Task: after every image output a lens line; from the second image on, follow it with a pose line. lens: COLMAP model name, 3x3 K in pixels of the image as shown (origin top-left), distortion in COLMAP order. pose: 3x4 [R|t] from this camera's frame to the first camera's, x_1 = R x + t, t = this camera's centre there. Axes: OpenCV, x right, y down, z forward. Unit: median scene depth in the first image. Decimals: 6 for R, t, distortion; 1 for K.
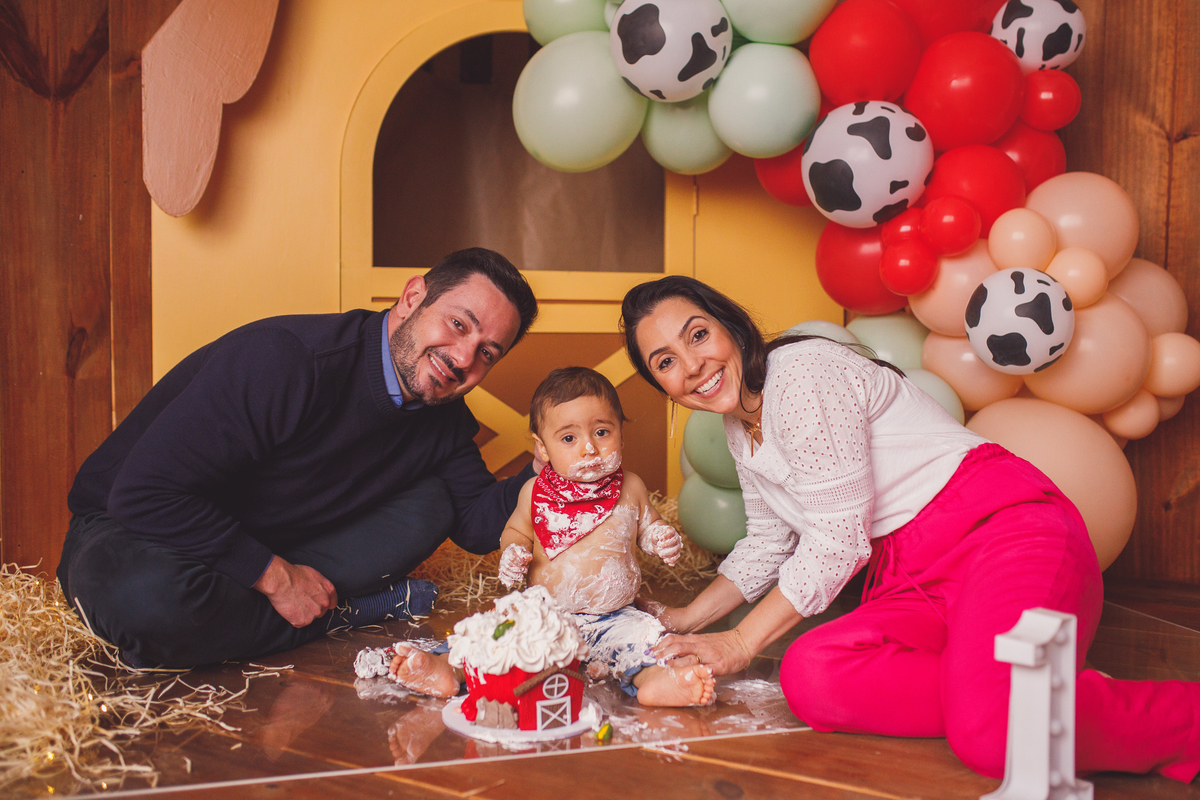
lens RADIAL K [[1215.6, 0, 624.1], [0, 1215.6, 395.6], [0, 0, 1]] dist [-0.014981, 0.012381]
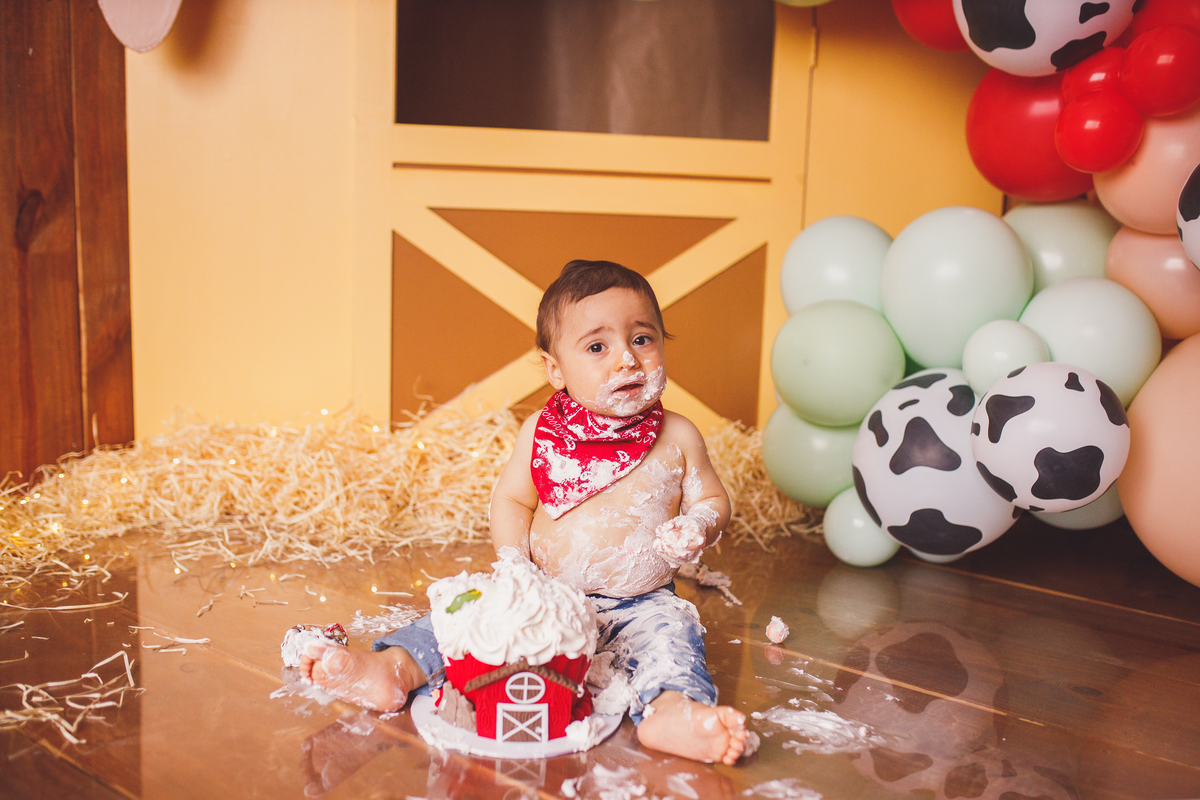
lens RADIAL K [[1221.1, 0, 617.8], [0, 1221.1, 425.5], [0, 0, 1]] dist [-0.034101, 0.017548]
pose [[0.989451, 0.051847, -0.135272, 0.060440], [-0.037638, 0.993701, 0.105557, -0.000093], [0.139893, -0.099352, 0.985170, 0.248629]]
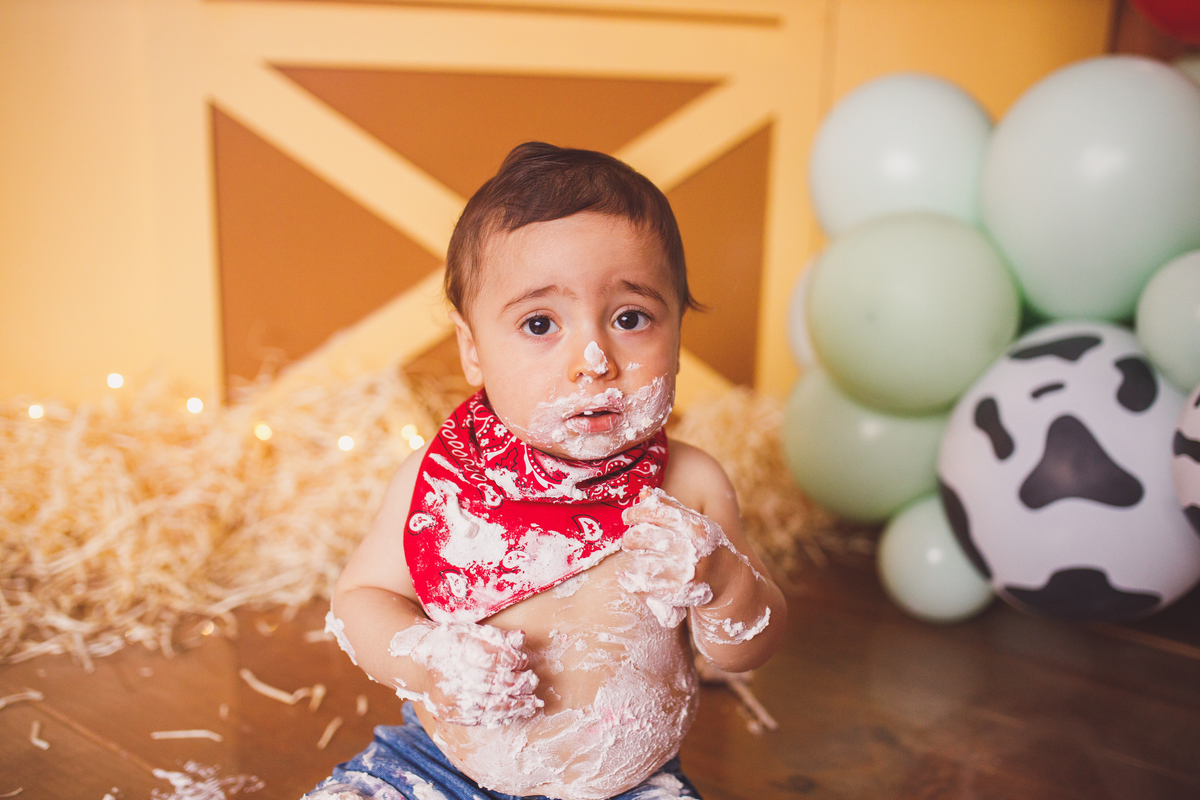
lens RADIAL K [[1181.3, 0, 611.0], [0, 1181.3, 414.9], [0, 0, 1]] dist [-0.054862, 0.099826]
pose [[0.996488, 0.050372, -0.066884, 0.002796], [-0.035883, 0.978641, 0.202420, -0.014683], [0.075651, -0.199309, 0.977012, 0.566299]]
